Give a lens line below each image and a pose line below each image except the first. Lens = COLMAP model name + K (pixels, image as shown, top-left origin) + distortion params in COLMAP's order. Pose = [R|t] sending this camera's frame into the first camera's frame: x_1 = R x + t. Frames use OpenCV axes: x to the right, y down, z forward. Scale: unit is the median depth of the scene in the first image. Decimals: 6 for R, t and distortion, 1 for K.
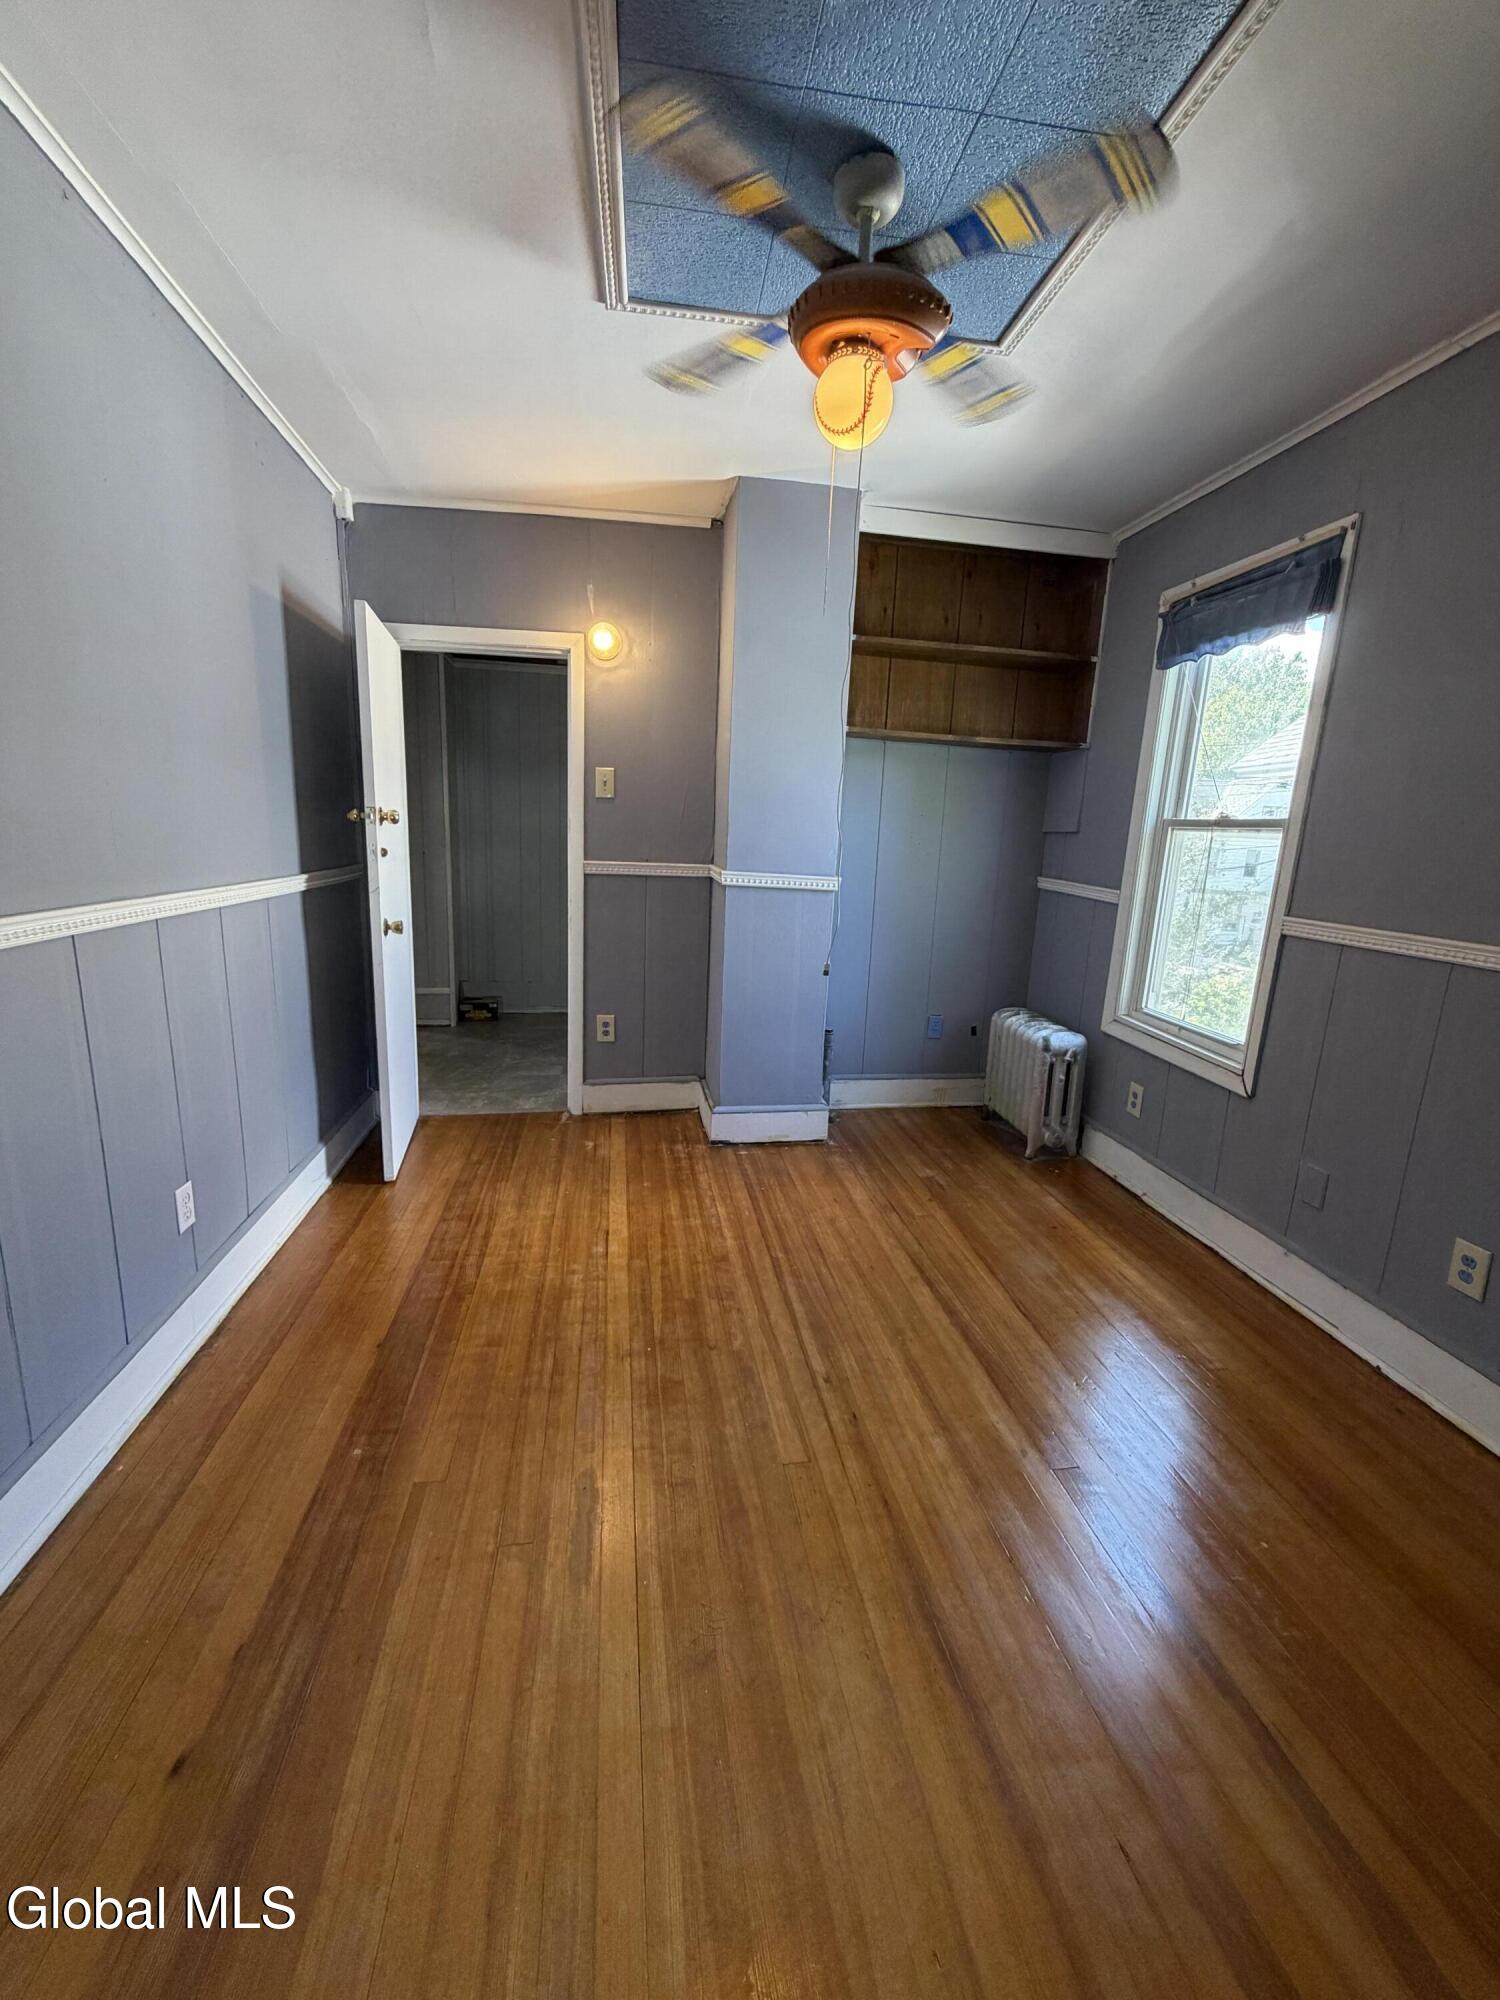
lens RADIAL K [[797.9, 0, 746.8], [0, 797.9, 992.8], [0, 0, 1]] dist [-0.000254, -0.000783]
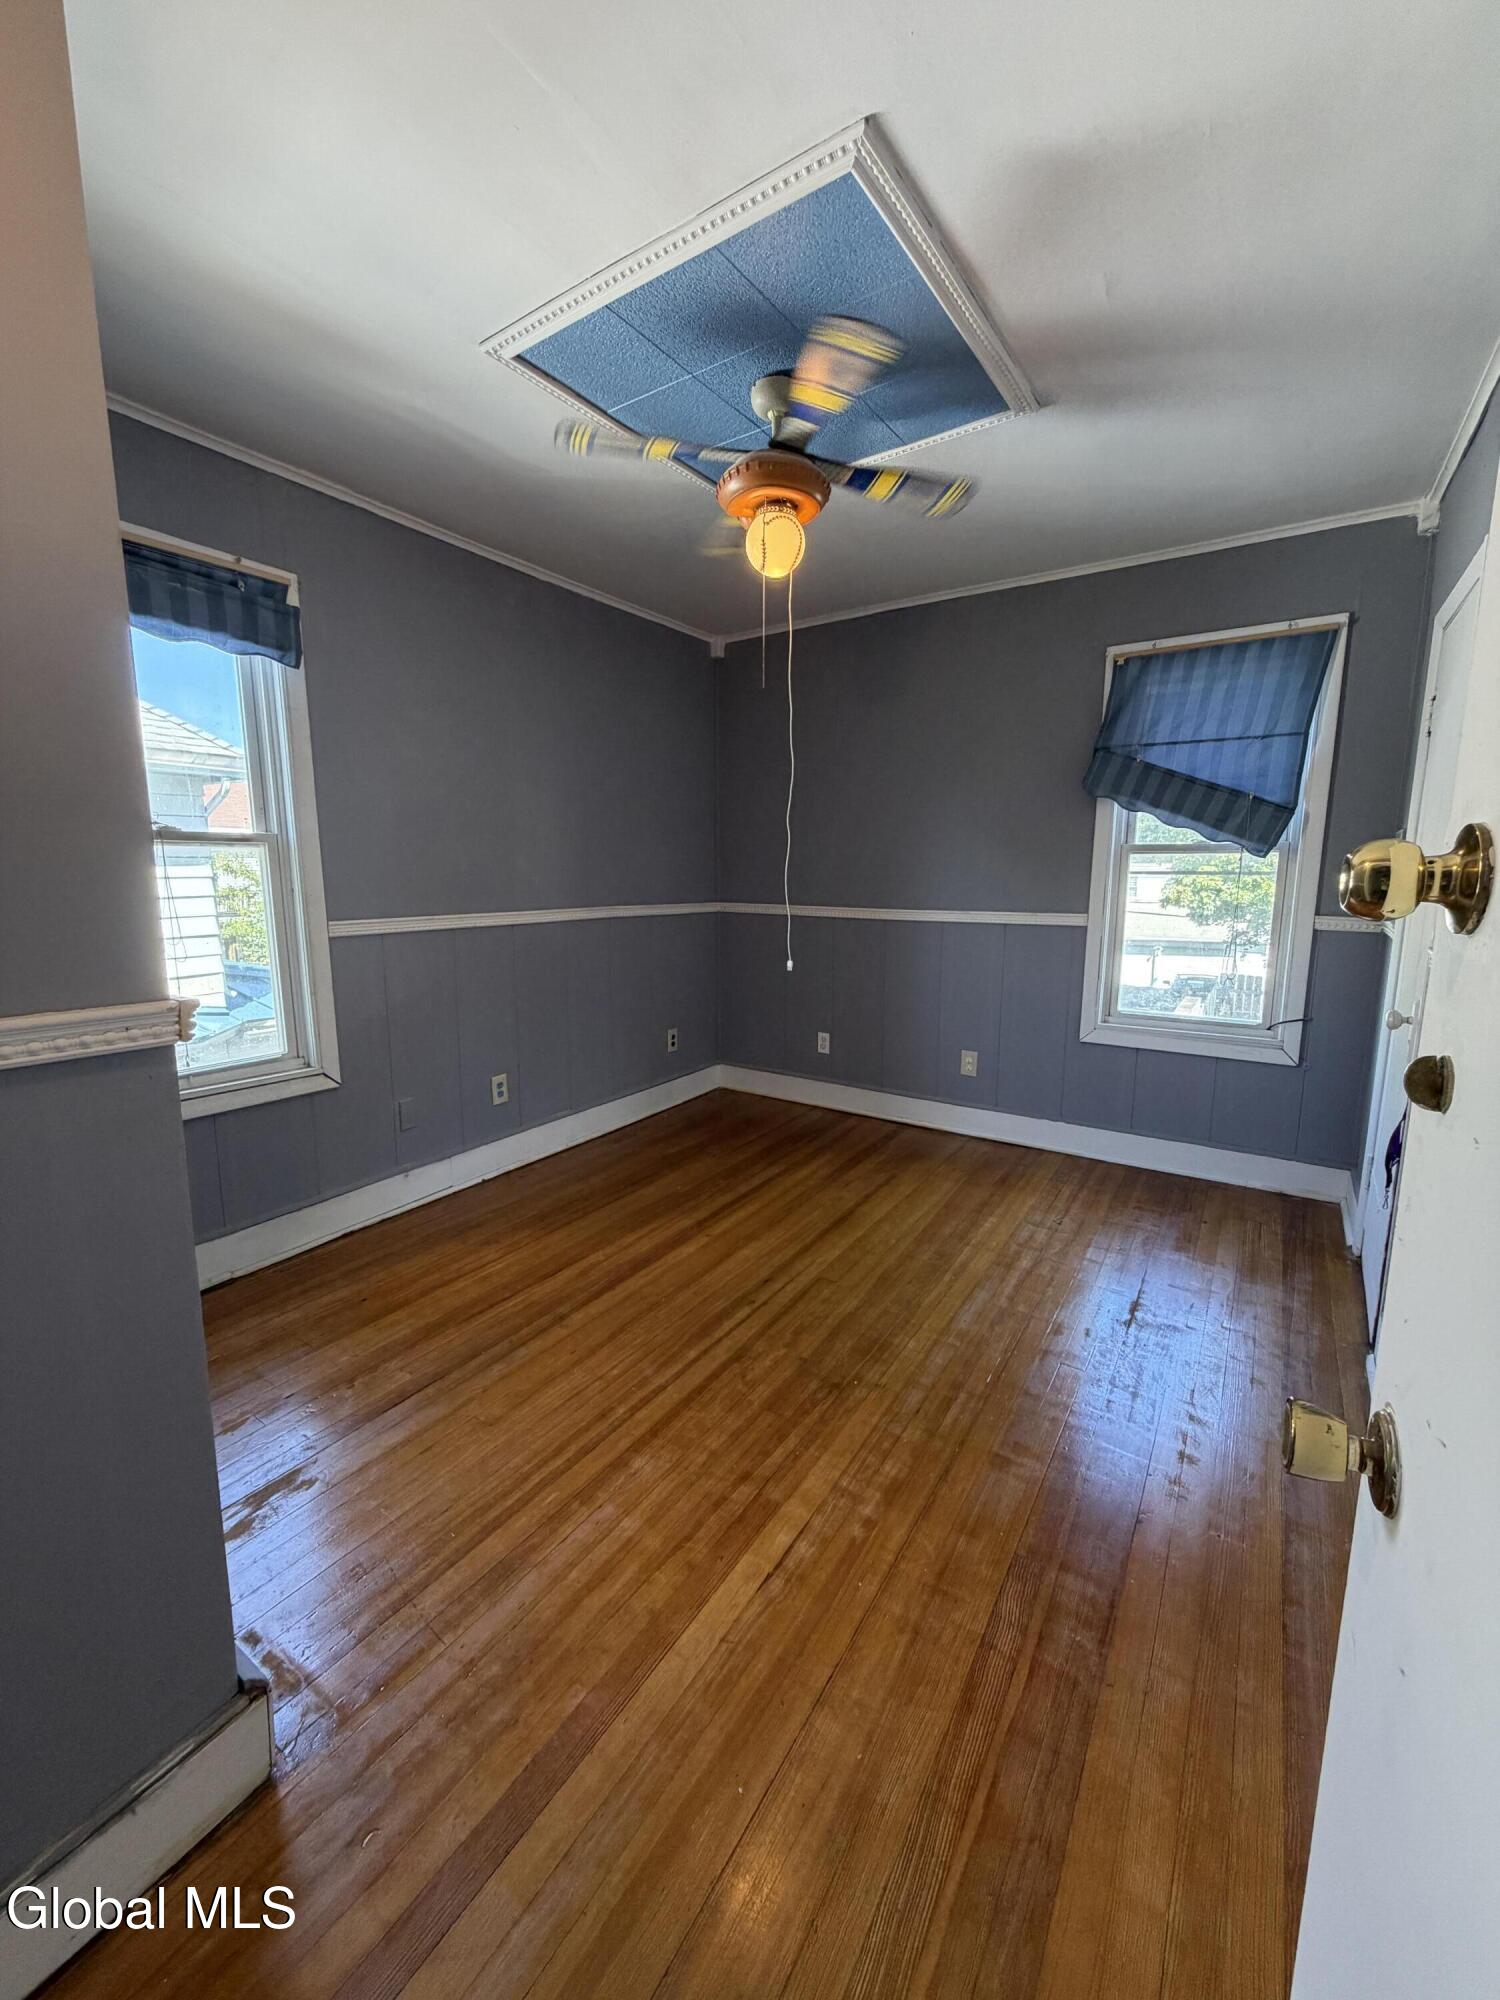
lens RADIAL K [[797.9, 0, 746.3], [0, 797.9, 1002.3], [0, 0, 1]] dist [-0.000254, -0.000783]
pose [[-0.738990, -0.154488, 0.655765, -0.523986], [0.105424, 0.934846, 0.339040, -0.308878], [-0.665417, 0.319680, -0.674555, 1.394879]]
